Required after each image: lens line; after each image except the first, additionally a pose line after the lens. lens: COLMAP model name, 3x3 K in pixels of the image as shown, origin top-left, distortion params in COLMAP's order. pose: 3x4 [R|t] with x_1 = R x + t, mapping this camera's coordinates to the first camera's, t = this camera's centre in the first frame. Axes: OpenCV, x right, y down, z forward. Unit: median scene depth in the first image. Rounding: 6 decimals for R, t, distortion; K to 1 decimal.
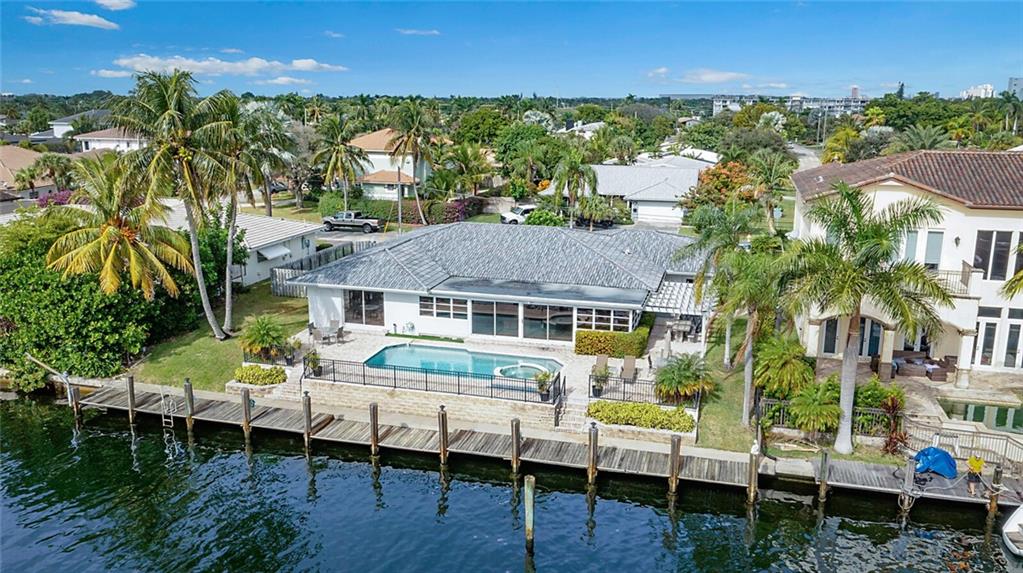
lens RADIAL K [[795.5, 0, 509.2], [0, 795.5, 285.9], [0, 0, 1]] dist [-0.015504, -0.000554]
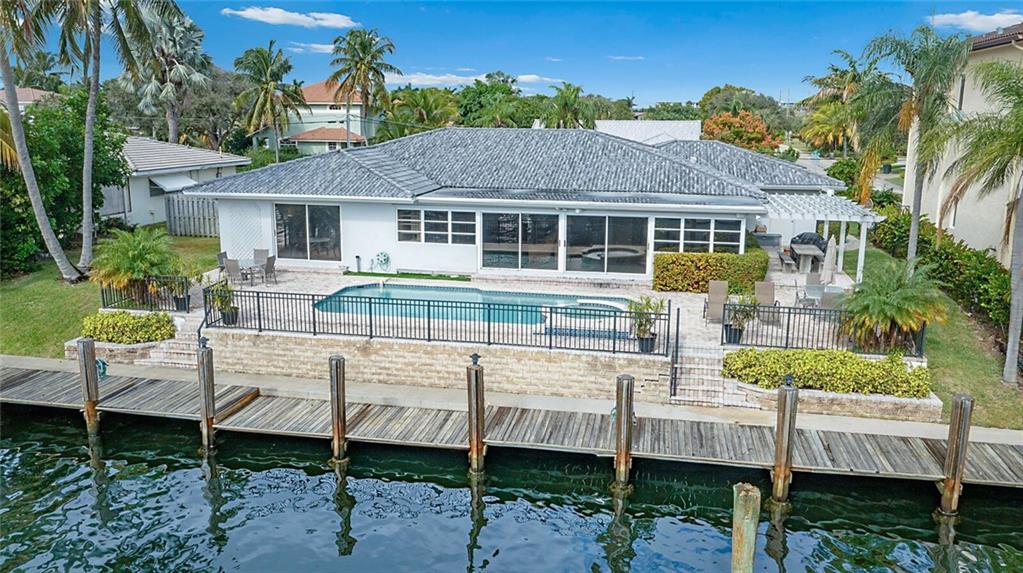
lens RADIAL K [[803.7, 0, 508.4], [0, 803.7, 284.8], [0, 0, 1]] dist [-0.013893, 0.003978]
pose [[0.996935, -0.012371, 0.077244, -0.085628], [0.013789, 0.999746, -0.017848, 0.096945], [-0.077004, 0.018859, 0.996852, 0.406830]]
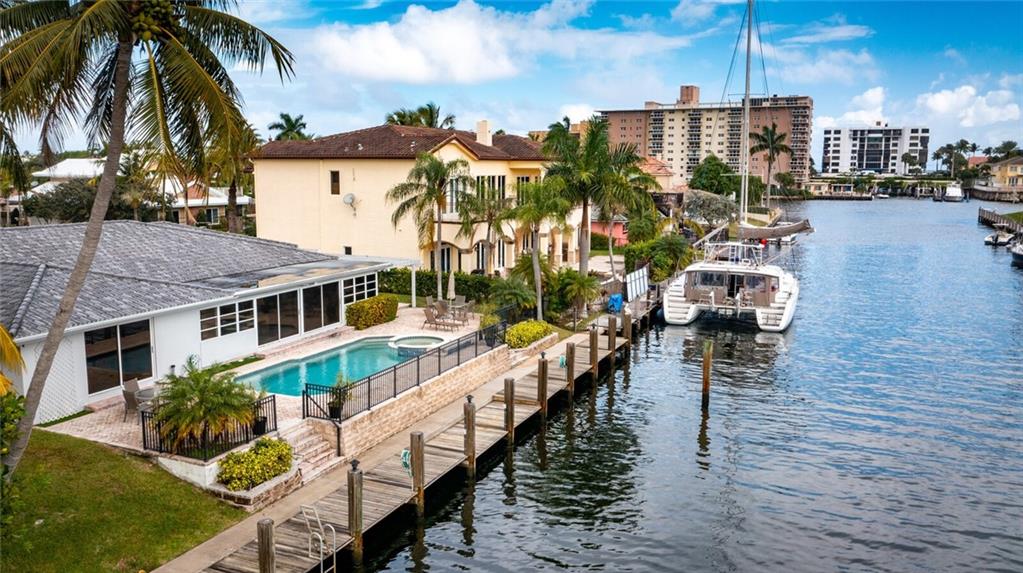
lens RADIAL K [[811.2, 0, 506.4], [0, 811.2, 287.7], [0, 0, 1]] dist [-0.007601, 0.004462]
pose [[0.135638, -0.147807, 0.979671, -0.831965], [0.216205, 0.969394, 0.116323, -0.032736], [-0.966880, 0.196032, 0.163443, 0.730944]]
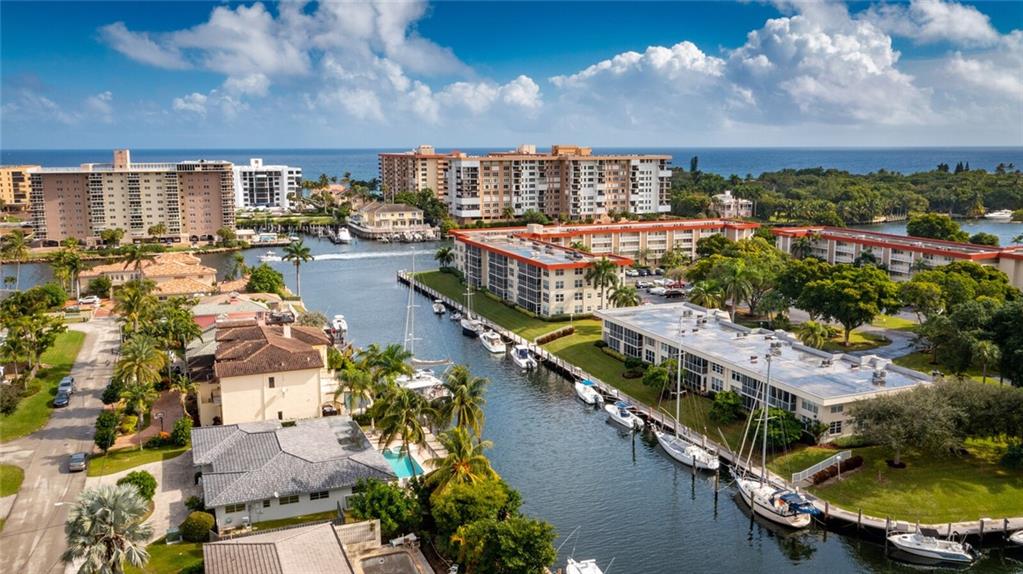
lens RADIAL K [[836.0, 0, 506.5], [0, 836.0, 285.1], [0, 0, 1]] dist [-0.006377, 0.005483]
pose [[-0.612684, -0.132288, 0.779178, -2.164587], [0.174546, 0.938898, 0.296654, -1.096759], [-0.770812, 0.317758, -0.552157, 2.008247]]
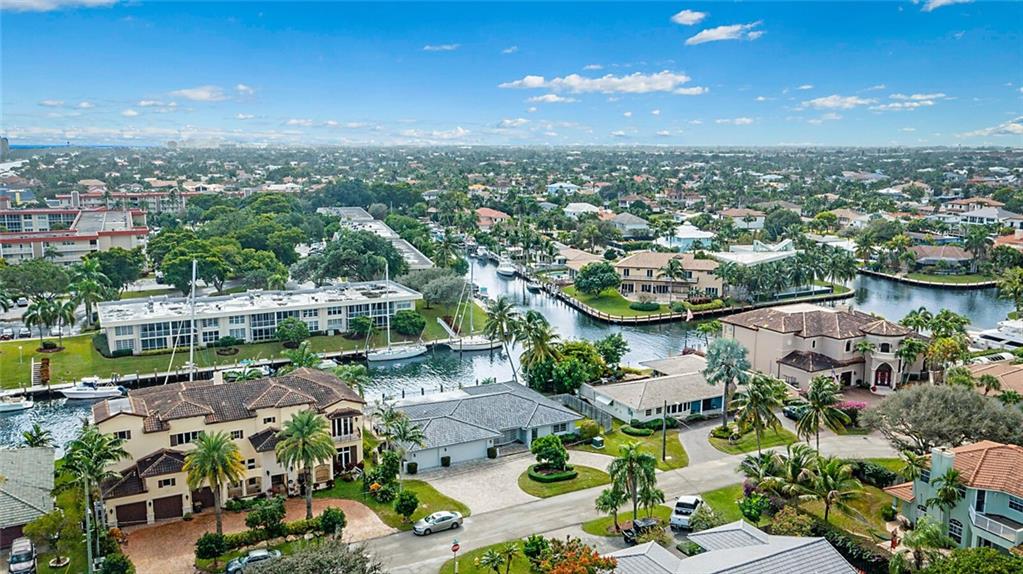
lens RADIAL K [[827.5, 0, 507.1], [0, 827.5, 285.1], [0, 0, 1]] dist [-0.008966, 0.005060]
pose [[-0.721984, 0.110662, -0.683003, 1.776921], [-0.157364, 0.934996, 0.317836, -1.330757], [0.673777, 0.336952, -0.657638, 3.075155]]
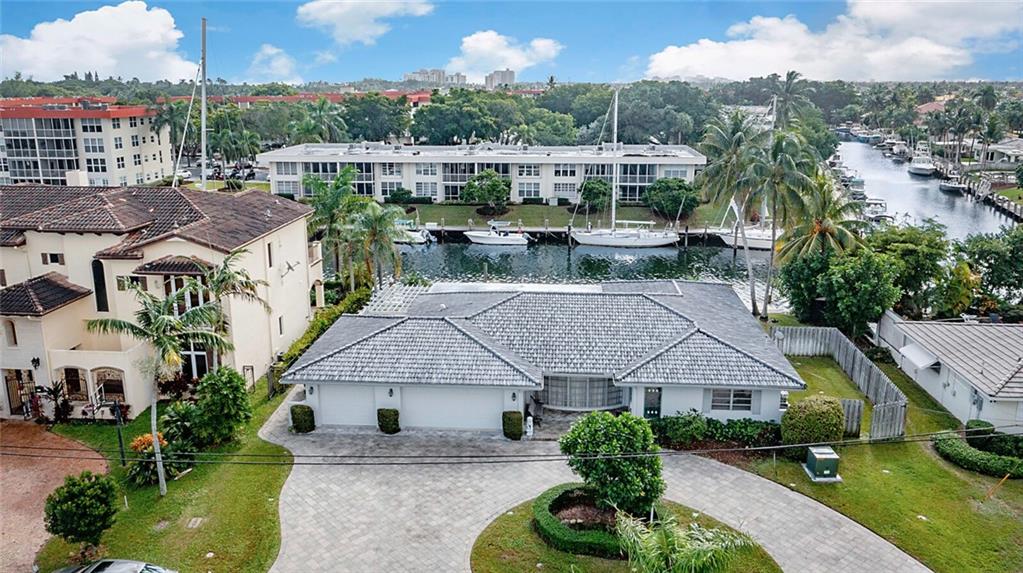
lens RADIAL K [[803.7, 0, 508.4], [0, 803.7, 284.8], [0, 0, 1]] dist [-0.013893, 0.003978]
pose [[-0.980528, 0.045033, -0.191148, 0.318207], [-0.045962, 0.893693, 0.446319, -0.617101], [0.190927, 0.446414, -0.874221, 2.316144]]
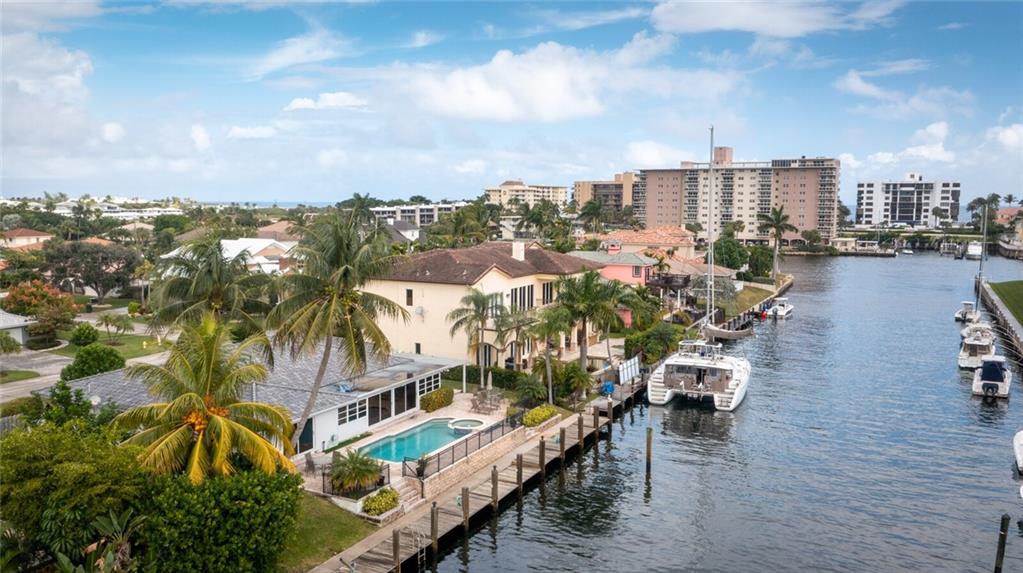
lens RADIAL K [[807.2, 0, 507.5], [0, 807.2, 288.6], [0, 0, 1]] dist [-0.008212, 0.007880]
pose [[0.195539, -0.107031, 0.974838, -1.301130], [0.212208, 0.975094, 0.064494, -0.195340], [-0.957461, 0.194257, 0.213382, 0.571900]]
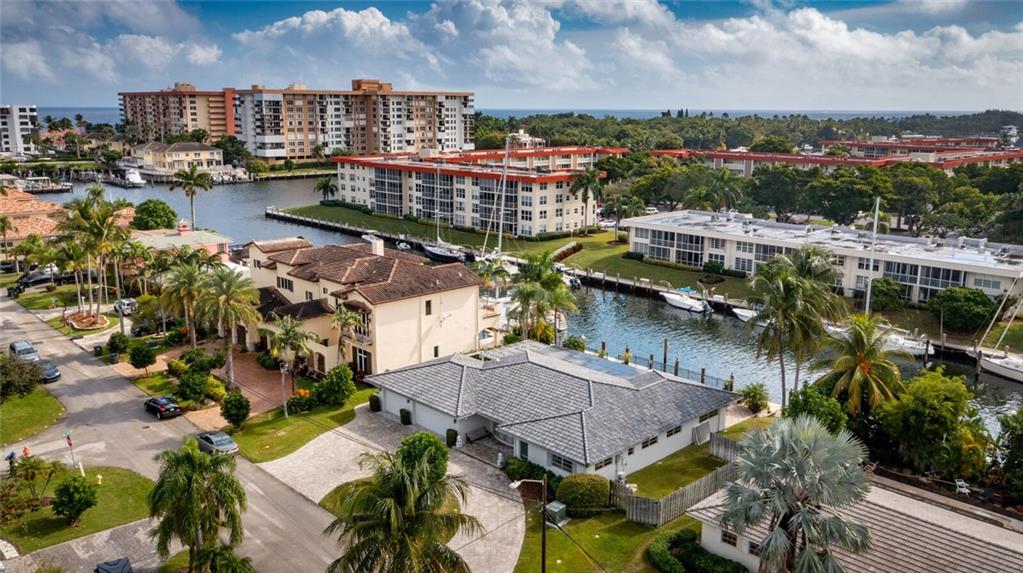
lens RADIAL K [[813.2, 0, 506.9], [0, 813.2, 284.8], [0, 0, 1]] dist [-0.005722, 0.003997]
pose [[-0.862340, -0.115612, 0.492954, -0.704011], [0.103677, 0.912637, 0.395405, -0.923190], [-0.495602, 0.392082, -0.775017, 2.605198]]
